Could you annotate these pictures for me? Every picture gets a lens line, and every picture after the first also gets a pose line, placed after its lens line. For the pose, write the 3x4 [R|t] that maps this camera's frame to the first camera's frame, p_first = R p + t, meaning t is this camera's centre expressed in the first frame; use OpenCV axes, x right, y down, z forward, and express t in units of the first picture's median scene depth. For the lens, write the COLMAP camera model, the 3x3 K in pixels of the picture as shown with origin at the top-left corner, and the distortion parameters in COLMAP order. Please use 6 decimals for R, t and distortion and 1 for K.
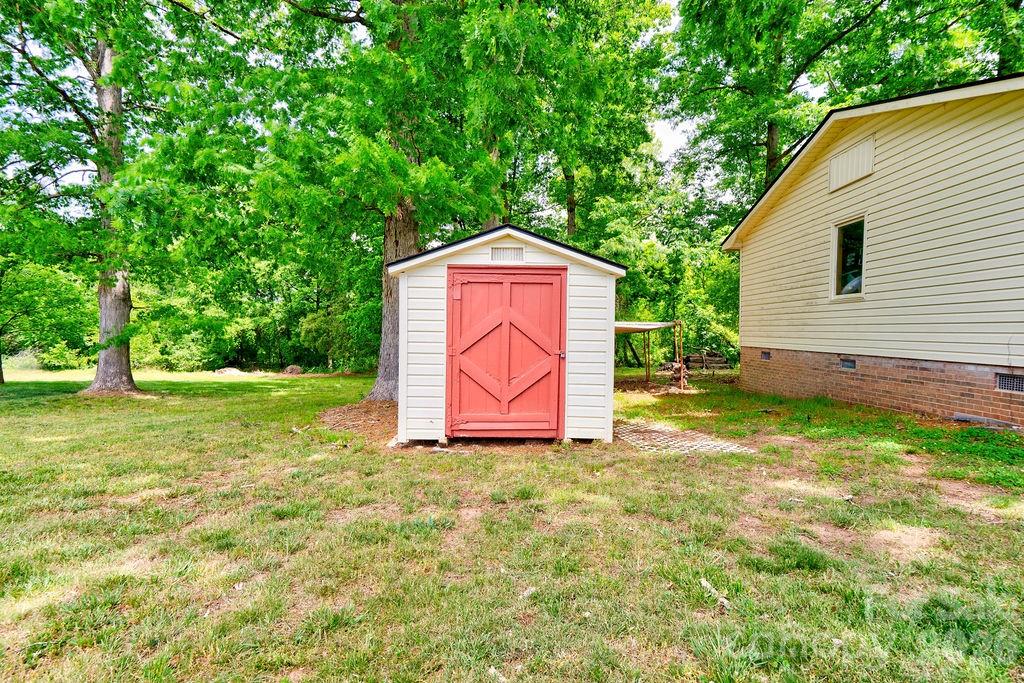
lens RADIAL K [[464.0, 0, 508.9], [0, 464.0, 340.6], [0, 0, 1]] dist [0.001143, 0.005258]
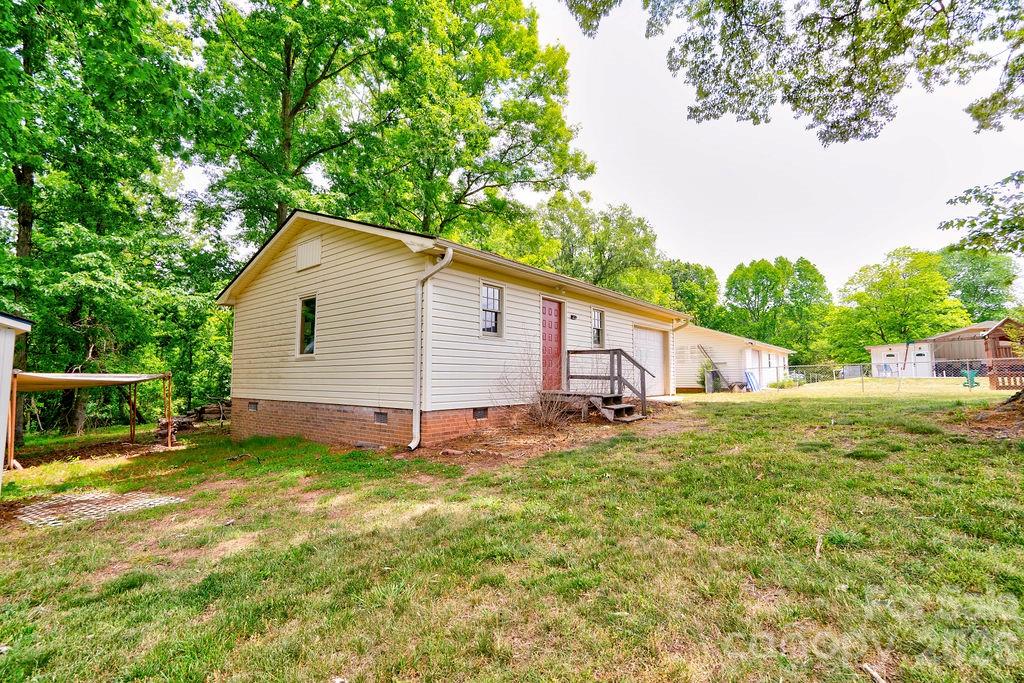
lens RADIAL K [[464.0, 0, 513.2], [0, 464.0, 338.9], [0, 0, 1]] dist [0.001143, 0.005258]
pose [[0.614718, 0.053580, 0.786925, 0.068129], [0.025871, 0.995783, -0.088011, -0.012993], [-0.788322, 0.074460, 0.610740, -0.171633]]
